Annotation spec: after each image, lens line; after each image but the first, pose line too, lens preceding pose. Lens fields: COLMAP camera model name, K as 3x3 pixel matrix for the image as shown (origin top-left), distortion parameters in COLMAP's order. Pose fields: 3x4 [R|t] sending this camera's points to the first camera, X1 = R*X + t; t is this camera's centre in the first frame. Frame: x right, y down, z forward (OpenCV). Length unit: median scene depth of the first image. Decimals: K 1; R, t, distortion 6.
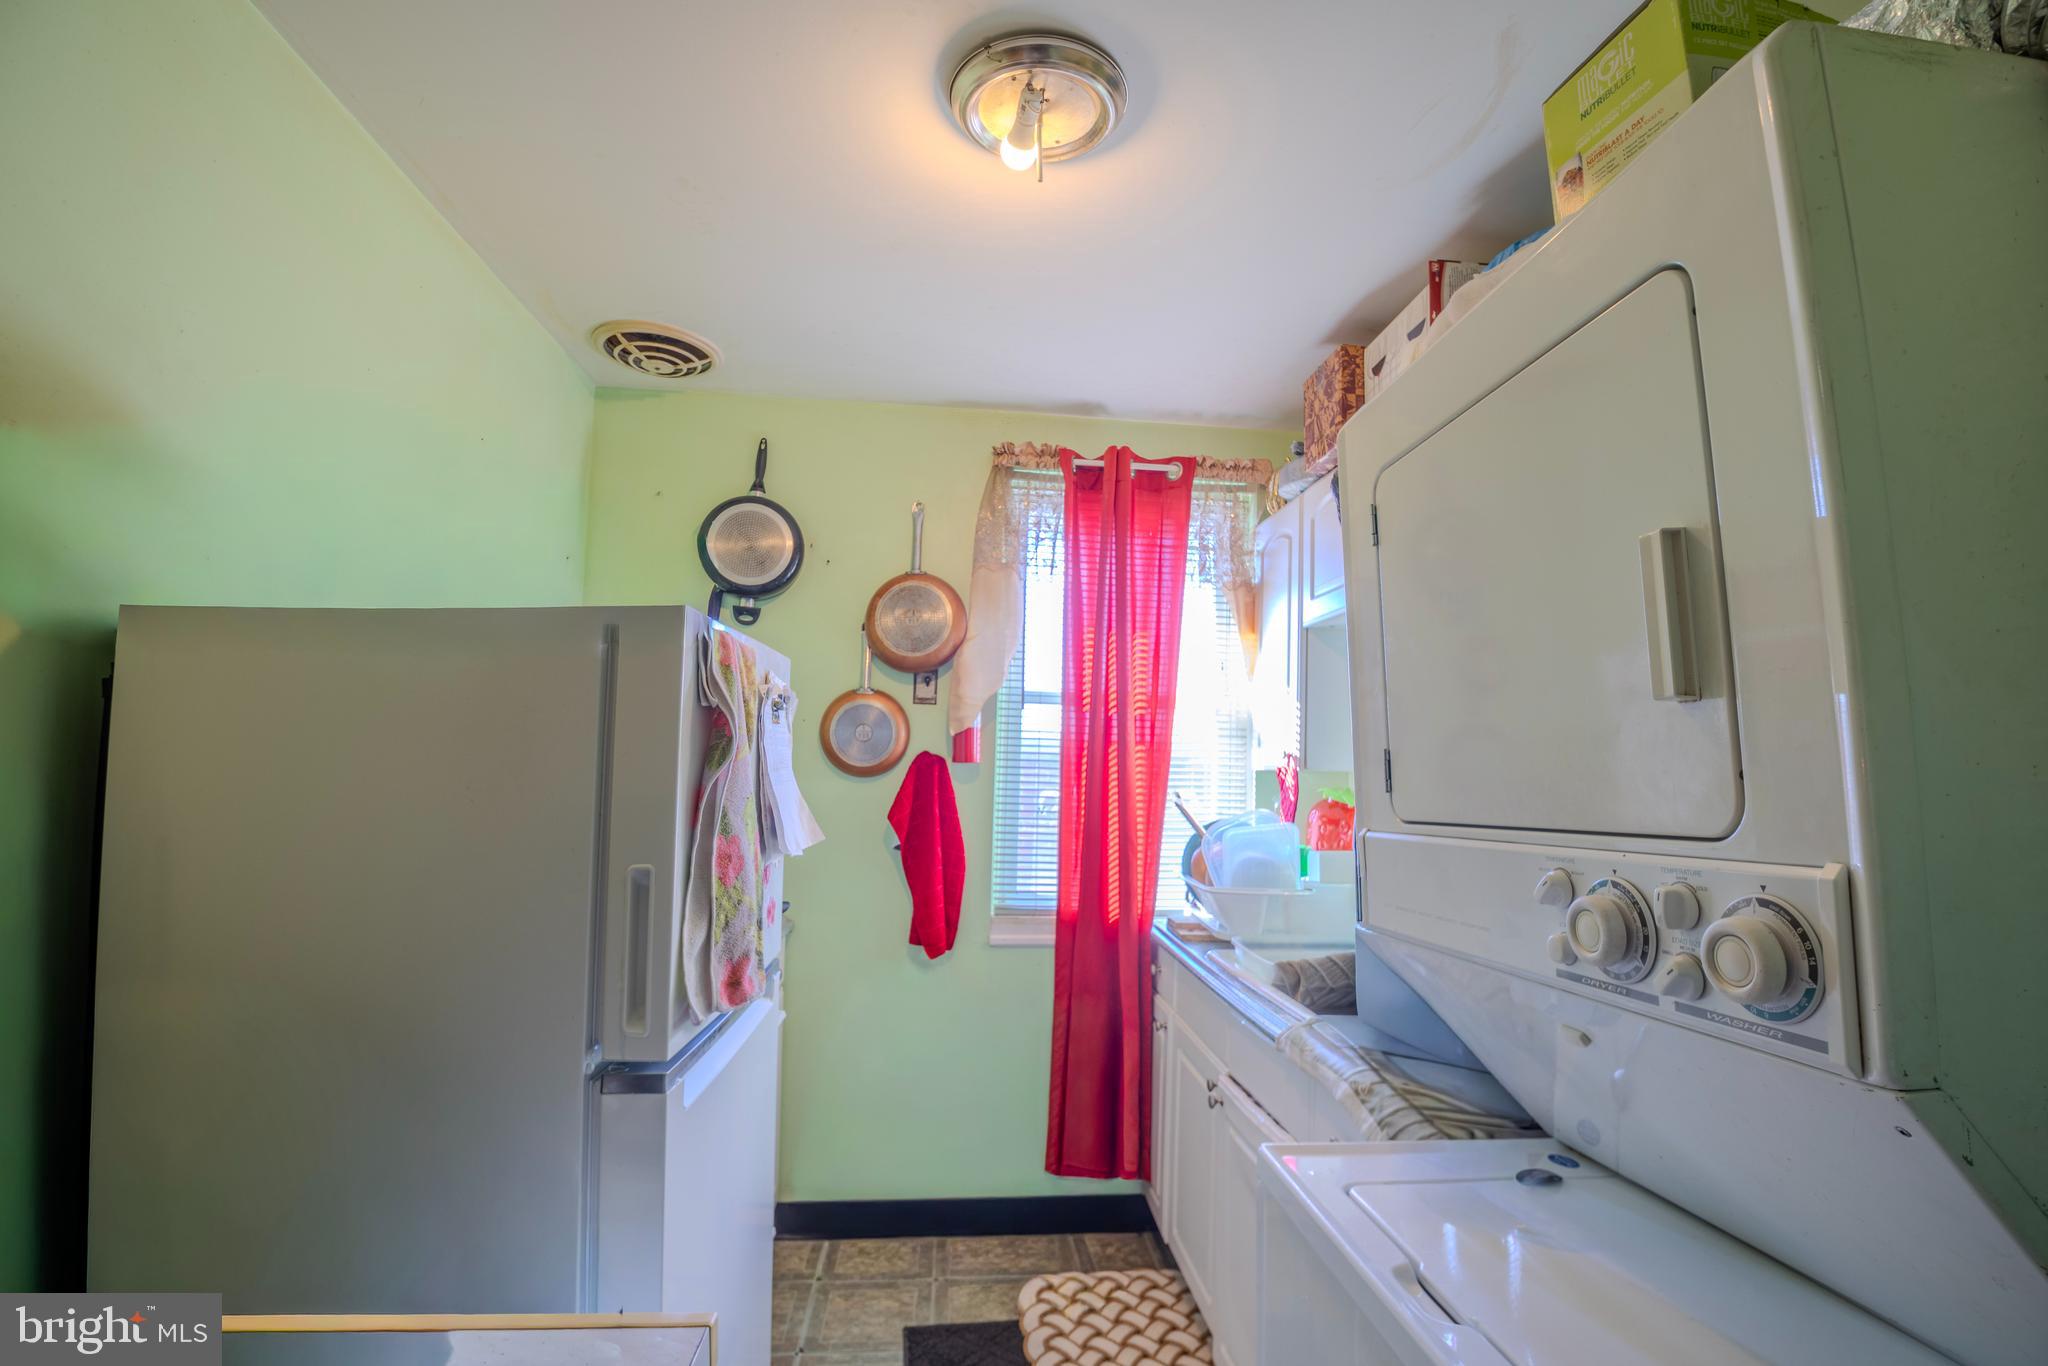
lens RADIAL K [[871.1, 0, 1058.5], [0, 871.1, 689.8], [0, 0, 1]] dist [-0.035710, -0.004489]
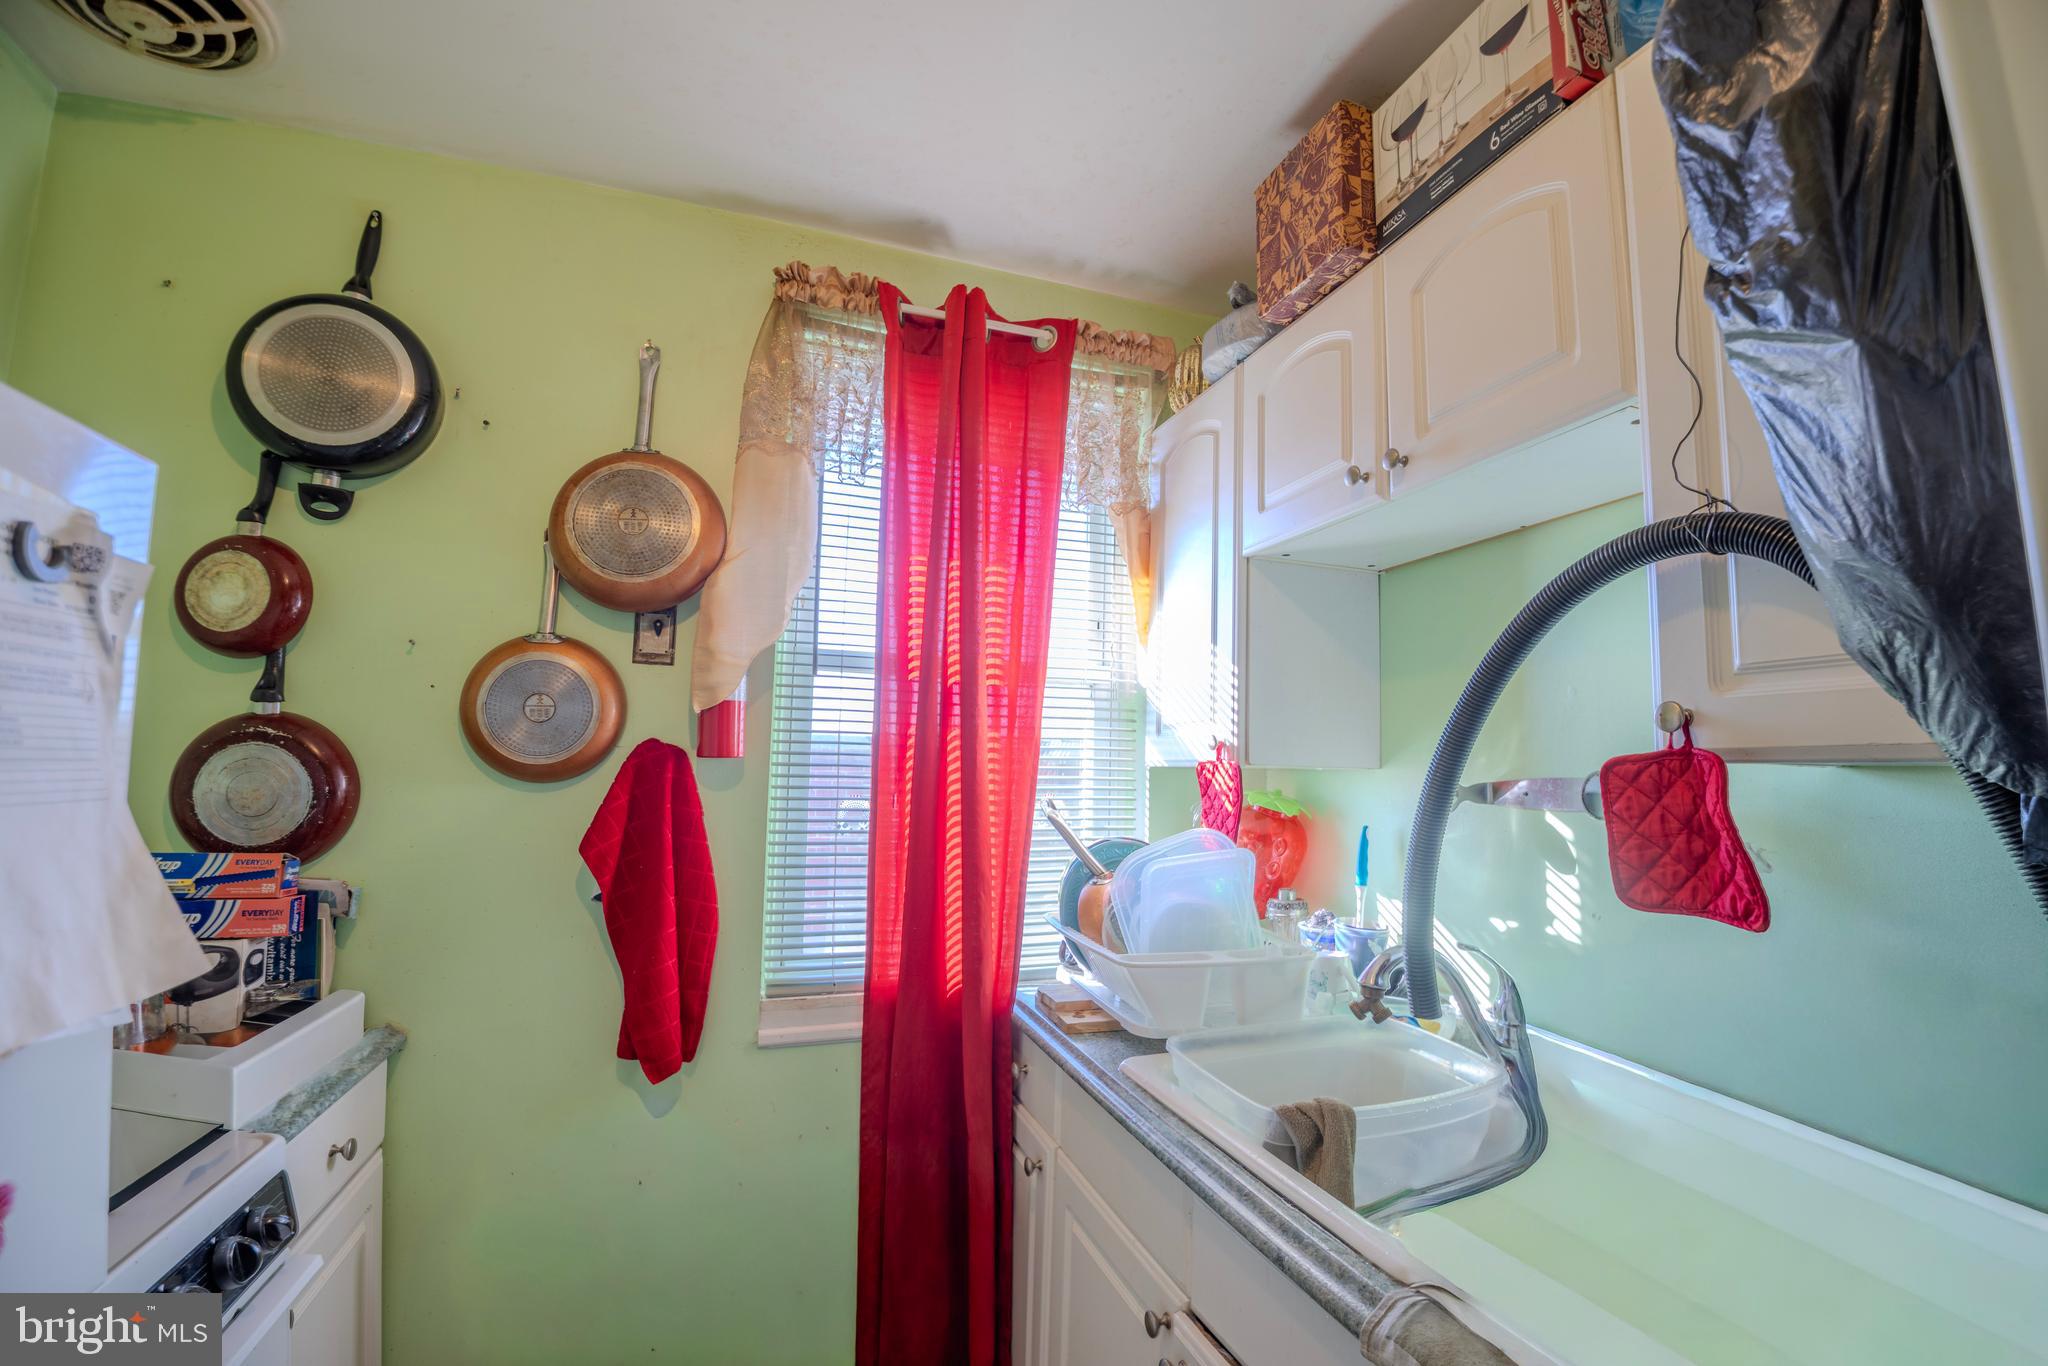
lens RADIAL K [[871.1, 0, 1058.5], [0, 871.1, 689.8], [0, 0, 1]] dist [-0.035710, -0.004489]
pose [[0.974105, 0.012880, 0.225728, -0.010464], [-0.013065, 0.999914, -0.000671, 0.032152], [-0.225717, -0.002295, 0.974190, 0.336694]]
